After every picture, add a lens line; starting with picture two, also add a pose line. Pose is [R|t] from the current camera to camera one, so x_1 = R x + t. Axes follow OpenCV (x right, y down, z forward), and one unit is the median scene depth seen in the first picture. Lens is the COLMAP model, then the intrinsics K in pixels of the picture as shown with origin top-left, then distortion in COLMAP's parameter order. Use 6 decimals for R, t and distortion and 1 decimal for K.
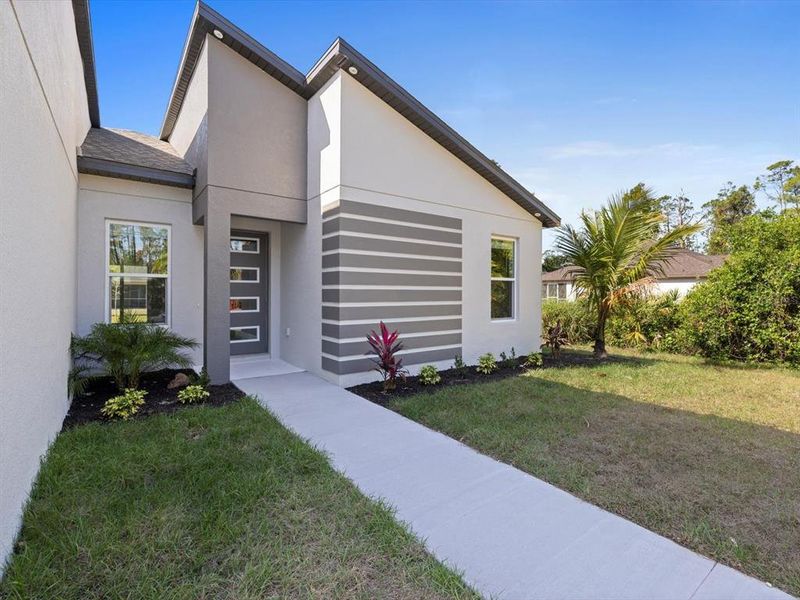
lens RADIAL K [[385.5, 0, 408.5], [0, 385.5, 291.1], [0, 0, 1]] dist [0.000481, -0.000253]
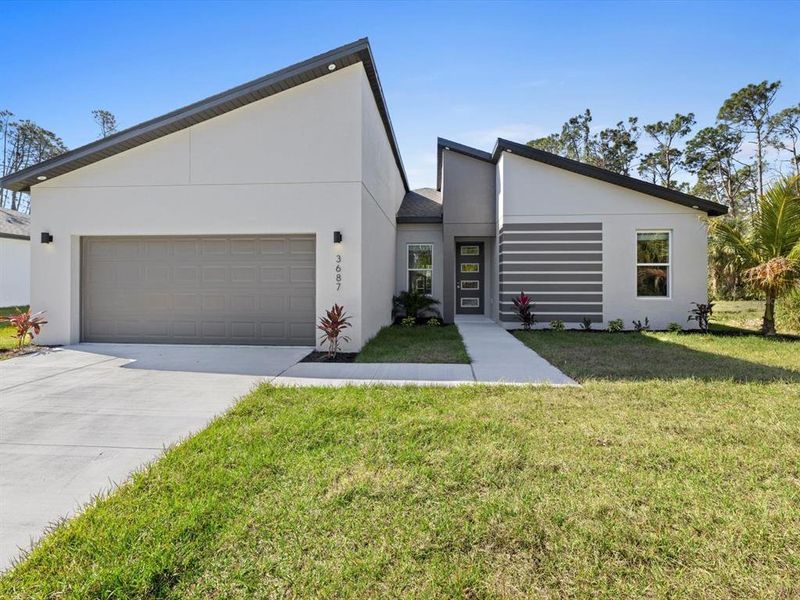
lens RADIAL K [[385.5, 0, 408.5], [0, 385.5, 291.1], [0, 0, 1]] dist [0.000481, -0.000253]
pose [[0.750702, 0.006754, -0.660607, 0.535029], [0.003143, 0.999900, 0.013794, 0.039191], [0.660634, -0.012432, 0.750605, -0.504779]]
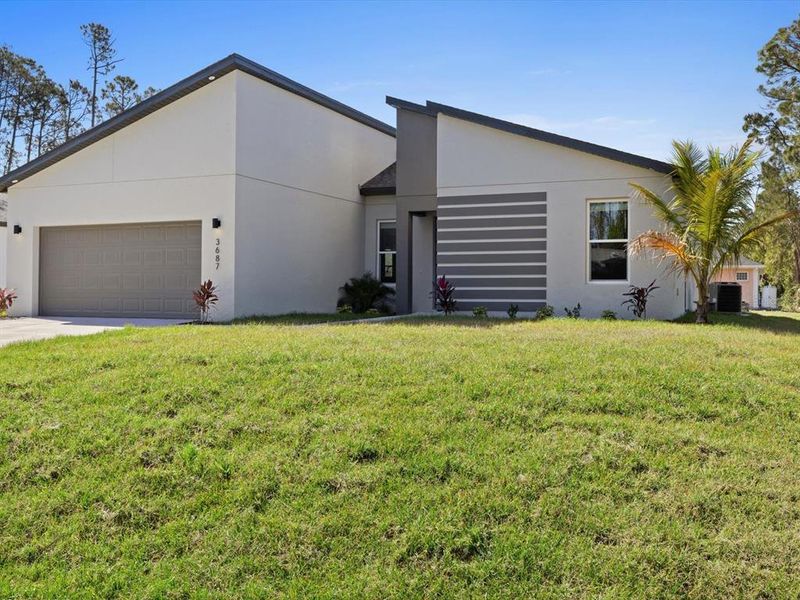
lens RADIAL K [[847.6, 0, 400.0], [0, 847.6, 300.0], [0, 0, 1]] dist [-0.027459, -0.005908]
pose [[0.491429, 0.001942, -0.870916, 2.148209], [-0.000012, 0.999998, 0.002223, 0.133334], [0.870918, -0.001082, 0.491428, -0.633423]]
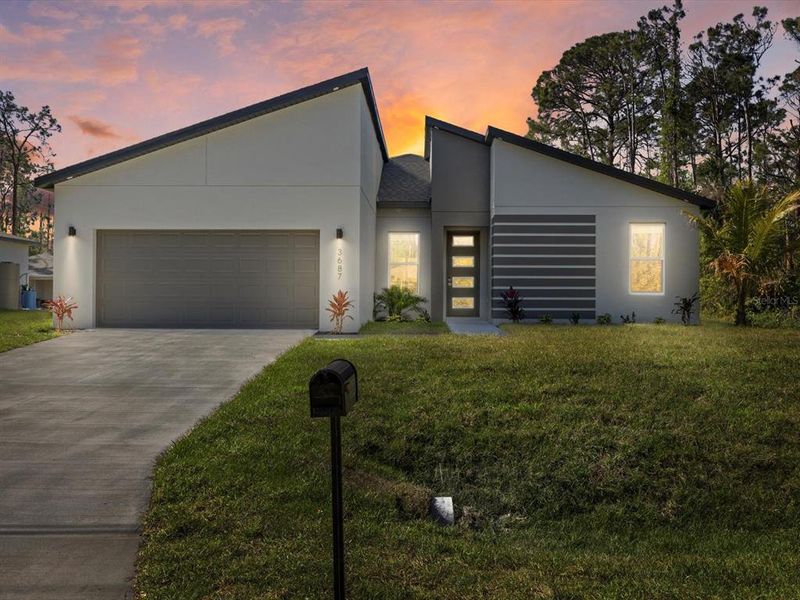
lens RADIAL K [[819.7, 0, 401.3], [0, 819.7, 324.3], [0, 0, 1]] dist [-0.011326, -0.018326]
pose [[0.781117, 0.016515, -0.624167, 1.399803], [-0.000084, 0.999653, 0.026345, 0.118487], [0.624385, -0.020526, 0.780847, -1.655423]]
